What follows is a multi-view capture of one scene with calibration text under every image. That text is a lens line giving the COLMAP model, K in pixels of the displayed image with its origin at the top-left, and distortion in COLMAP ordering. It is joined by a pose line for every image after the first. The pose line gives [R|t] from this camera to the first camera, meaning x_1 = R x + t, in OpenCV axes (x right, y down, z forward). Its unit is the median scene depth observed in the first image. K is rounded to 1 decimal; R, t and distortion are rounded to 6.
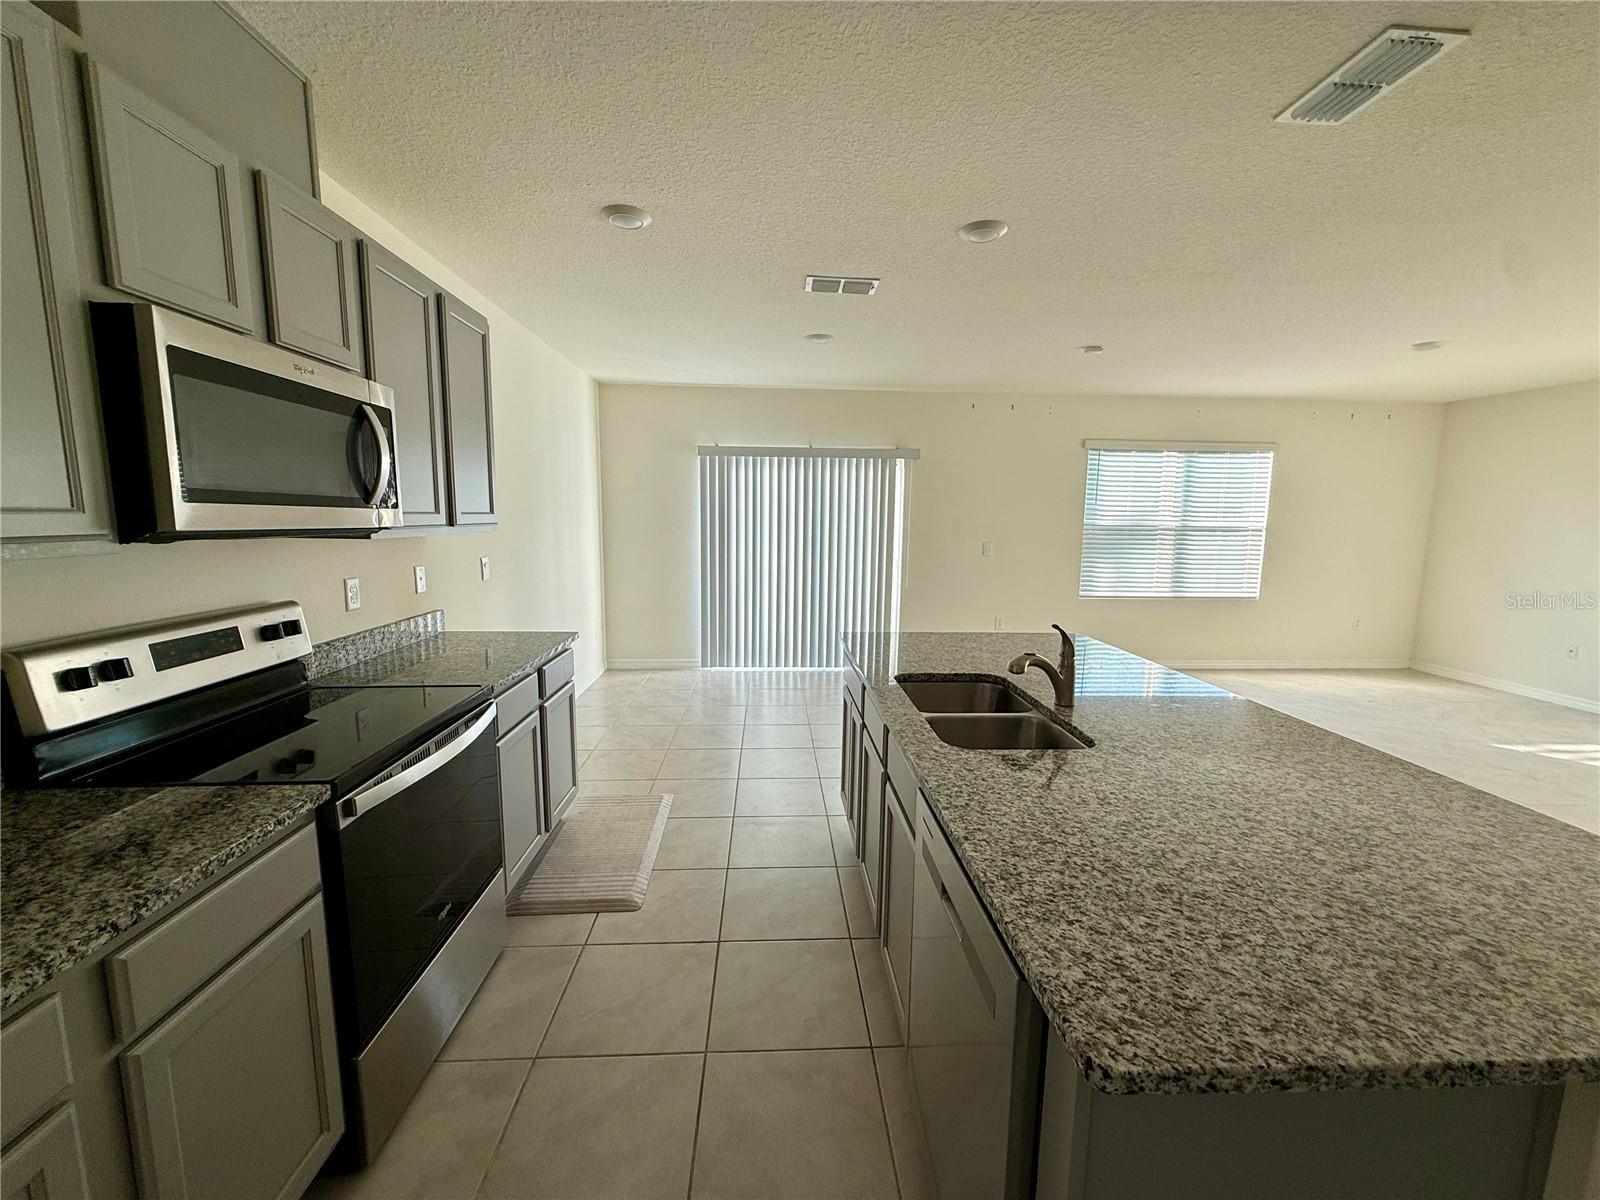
lens RADIAL K [[639.4, 0, 802.3], [0, 639.4, 600.1], [0, 0, 1]] dist [-0.002709, 0.000748]
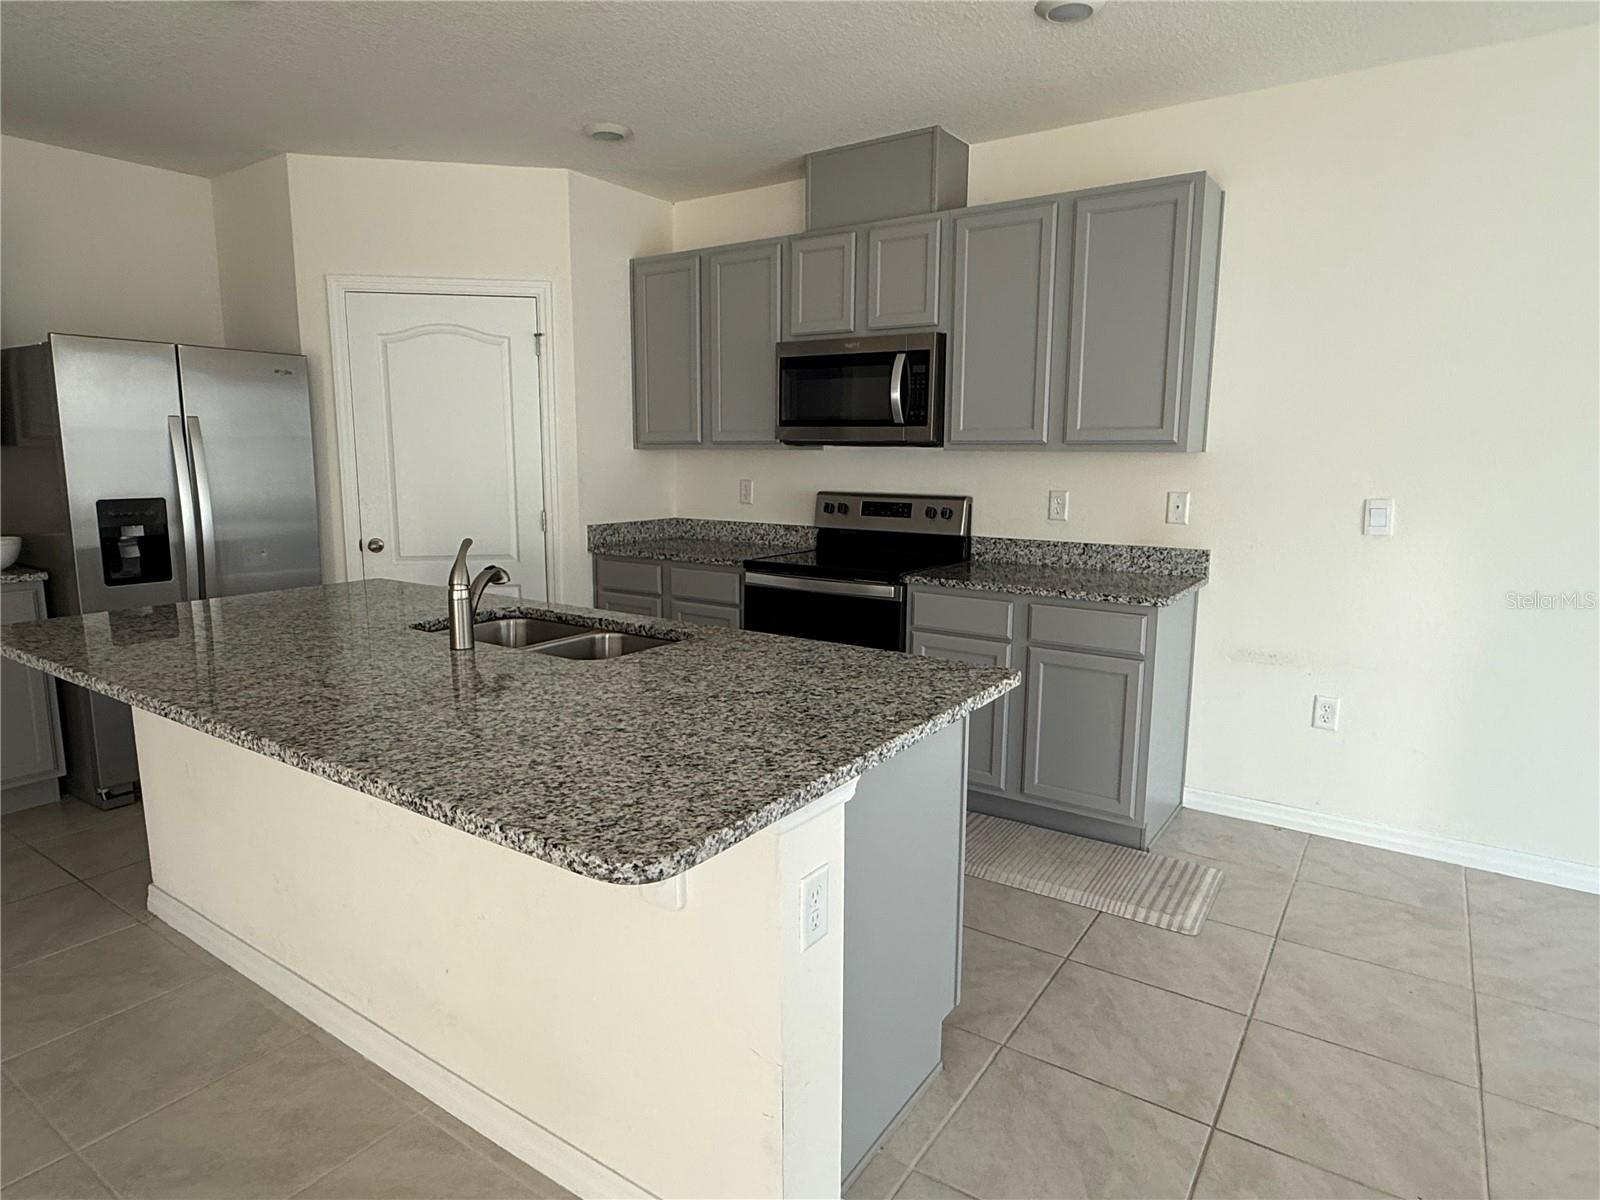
lens RADIAL K [[924.6, 0, 792.3], [0, 924.6, 591.0], [0, 0, 1]] dist [-0.003259, -0.000821]
pose [[-0.612163, 0.104741, -0.783764, 0.471214], [-0.117210, 0.968219, 0.220939, -0.092401], [0.781996, 0.227116, -0.580431, 0.891401]]
